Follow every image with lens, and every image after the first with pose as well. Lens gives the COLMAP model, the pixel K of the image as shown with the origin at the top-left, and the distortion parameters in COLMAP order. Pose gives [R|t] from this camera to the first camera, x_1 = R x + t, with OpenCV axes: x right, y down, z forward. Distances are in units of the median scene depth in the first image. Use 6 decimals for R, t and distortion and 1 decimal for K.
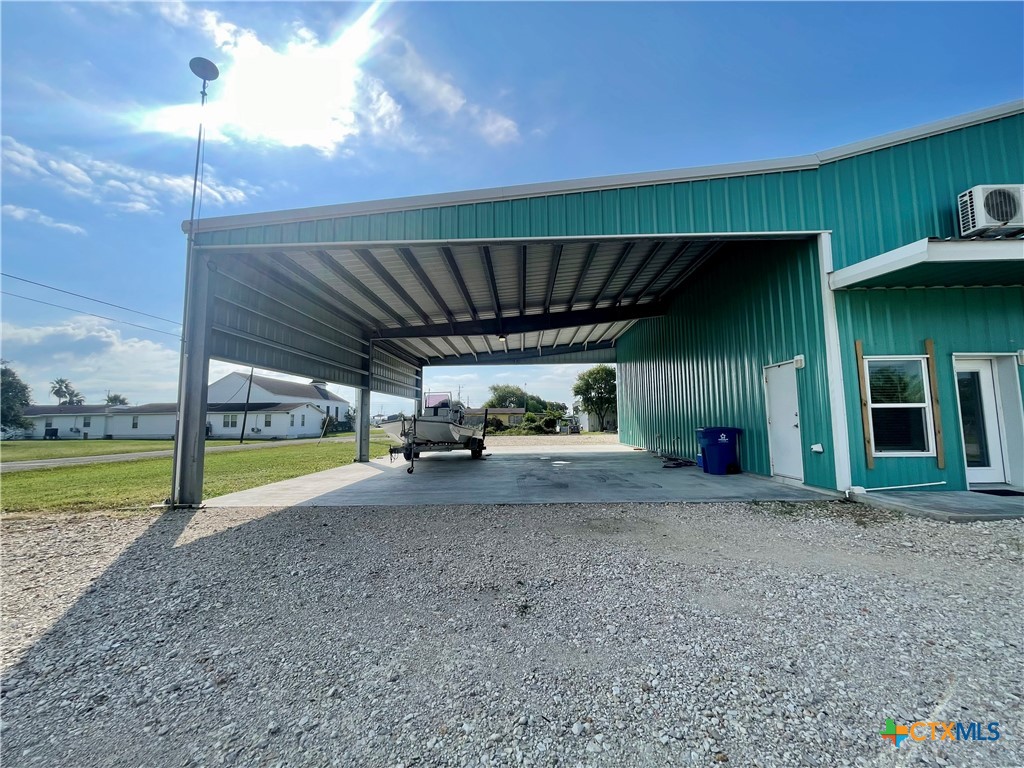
lens RADIAL K [[407.2, 0, 512.0], [0, 407.2, 384.0], [0, 0, 1]] dist [0.014749, -0.000027]
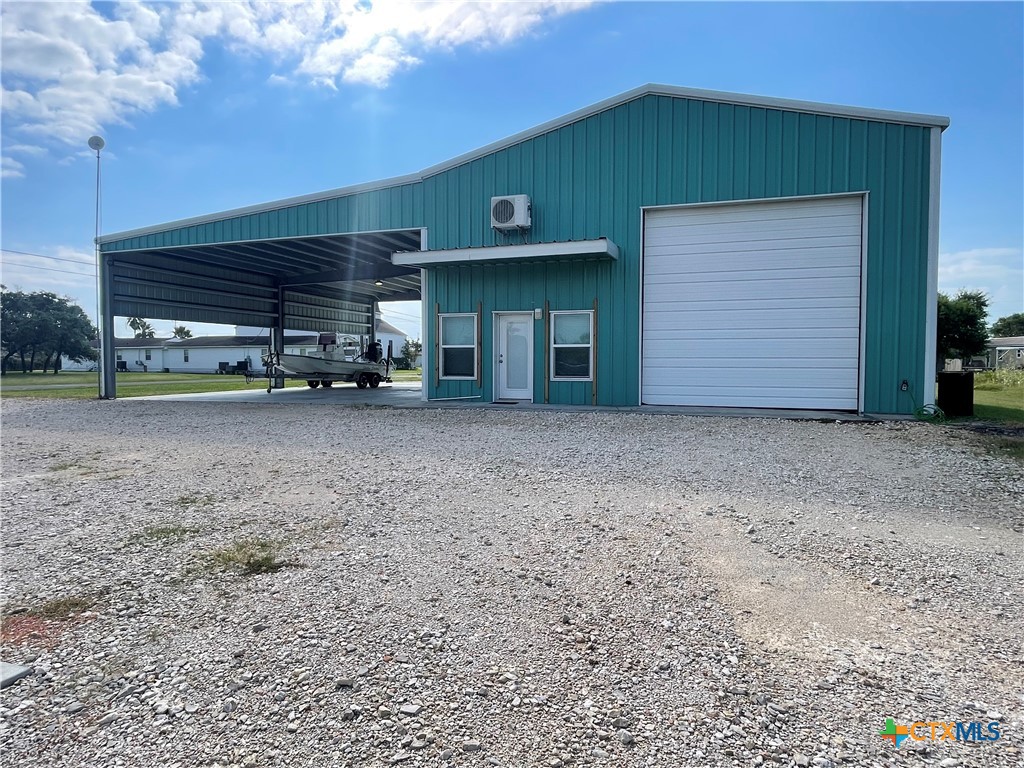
lens RADIAL K [[589.5, 0, 512.0], [0, 589.5, 384.0], [0, 0, 1]] dist [0.046726, 0.000200]
pose [[0.958048, 0.019960, -0.285912, 0.240055], [0.018265, 0.991292, 0.130407, -0.012746], [0.286025, -0.130159, 0.949341, -0.140171]]
